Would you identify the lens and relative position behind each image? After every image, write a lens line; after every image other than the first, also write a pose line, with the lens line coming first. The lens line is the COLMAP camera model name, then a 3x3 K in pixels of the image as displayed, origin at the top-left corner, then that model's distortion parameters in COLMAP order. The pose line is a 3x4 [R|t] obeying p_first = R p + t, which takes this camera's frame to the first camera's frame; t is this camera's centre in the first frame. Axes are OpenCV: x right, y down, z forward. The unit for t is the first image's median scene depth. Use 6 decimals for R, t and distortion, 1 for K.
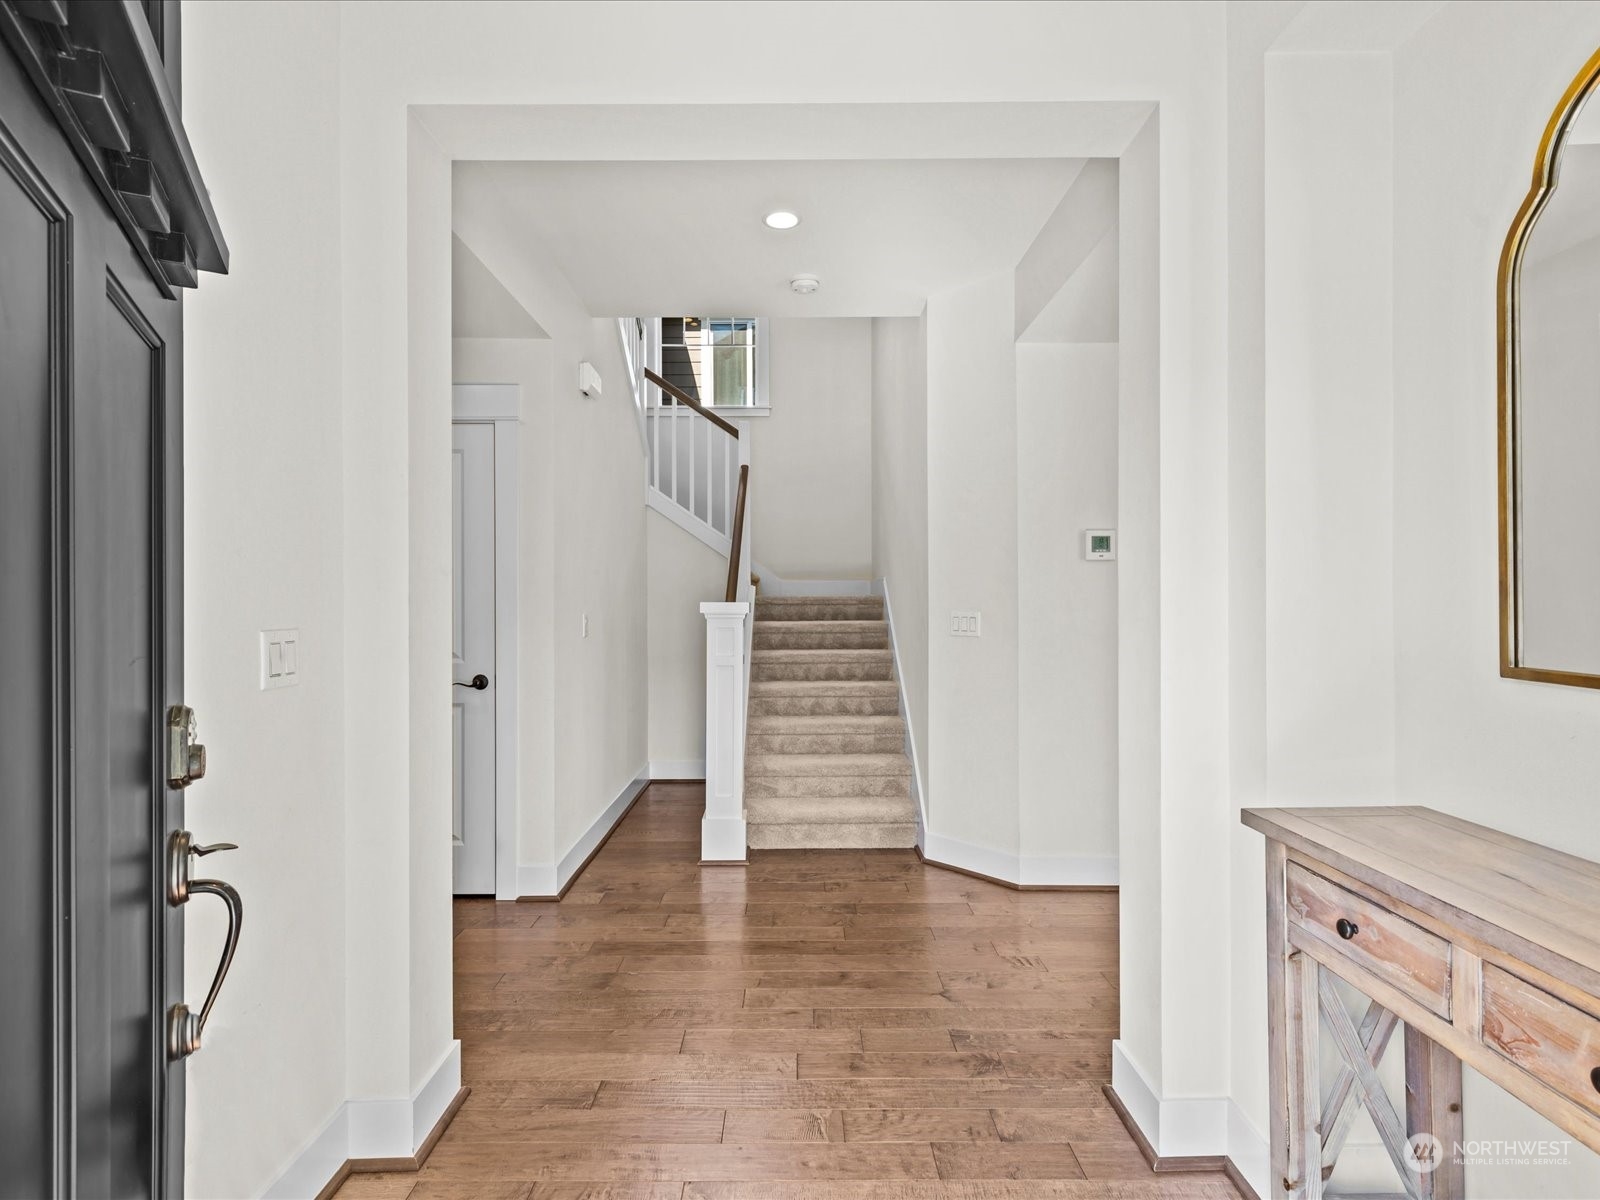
lens RADIAL K [[814.5, 0, 800.0], [0, 814.5, 600.0], [0, 0, 1]] dist [0.006211, 0.000630]
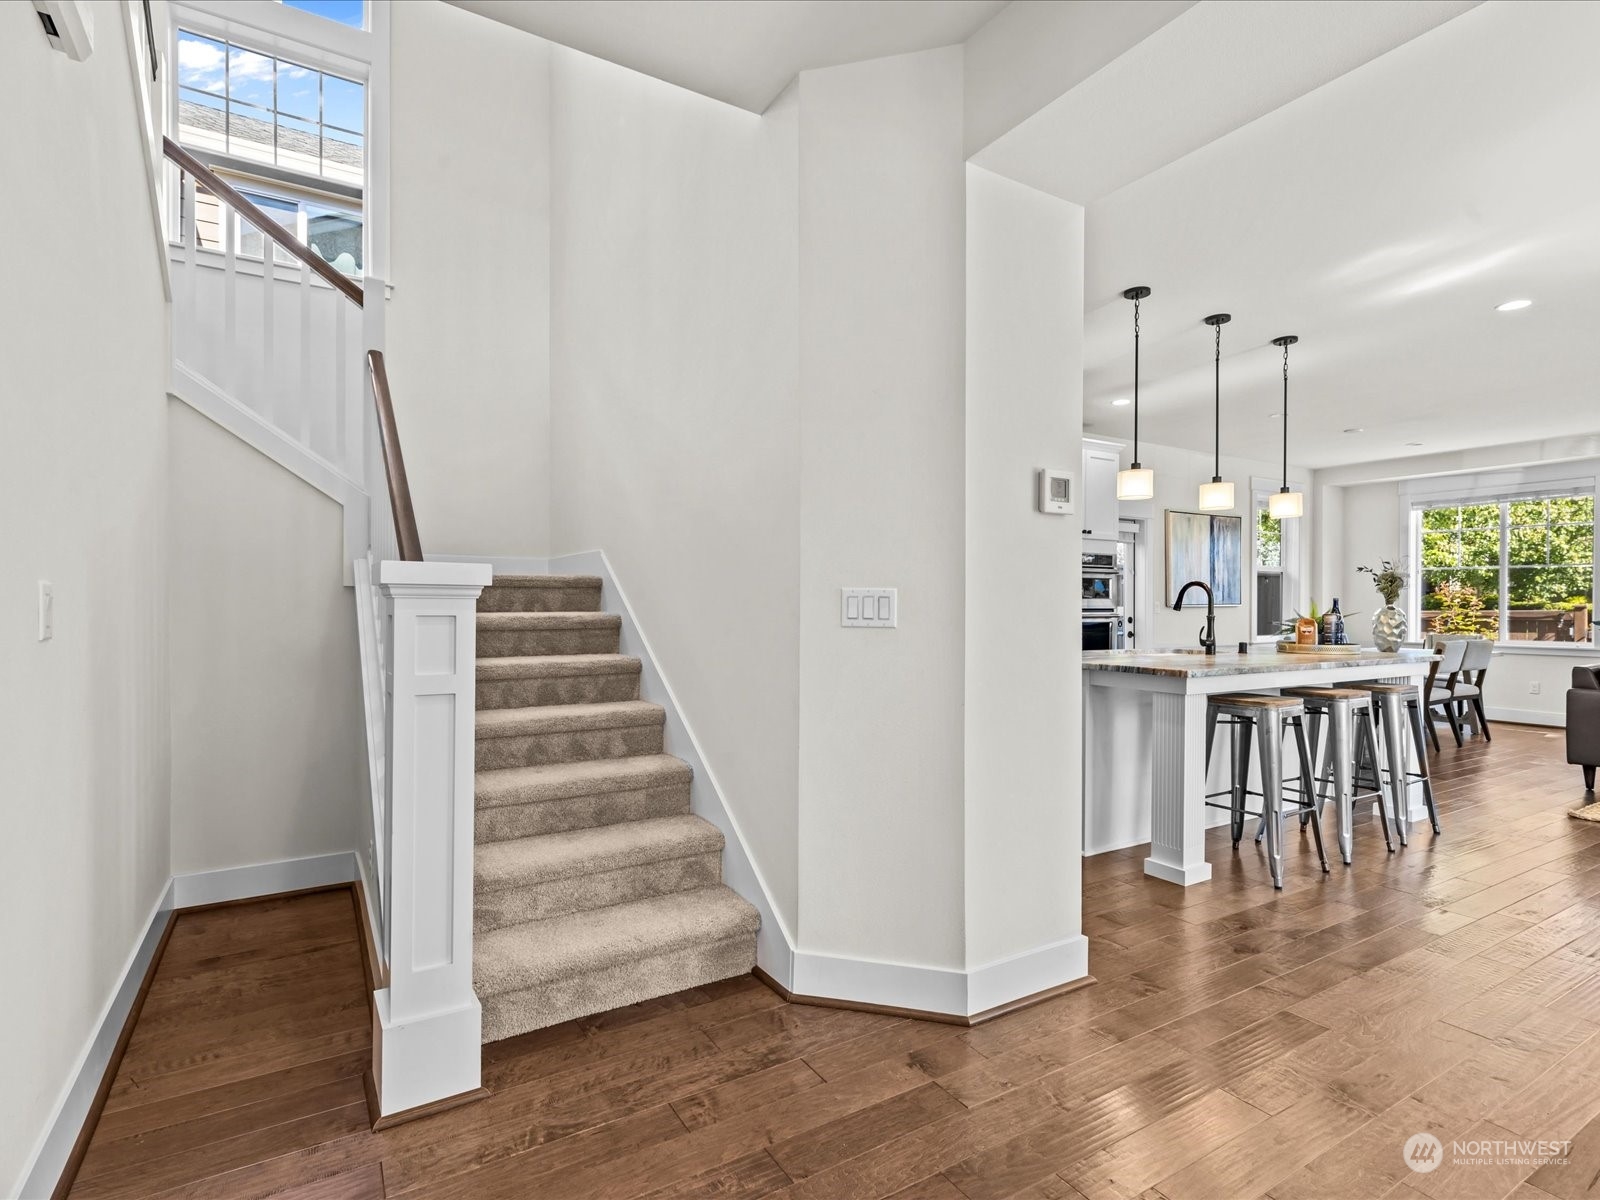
lens RADIAL K [[814.5, 0, 800.0], [0, 814.5, 600.0], [0, 0, 1]] dist [0.006211, 0.000630]
pose [[0.857579, 0.004906, 0.514328, -0.148321], [-0.003306, 0.999986, -0.004026, 0.023836], [-0.514341, 0.001752, 0.857584, 0.449627]]
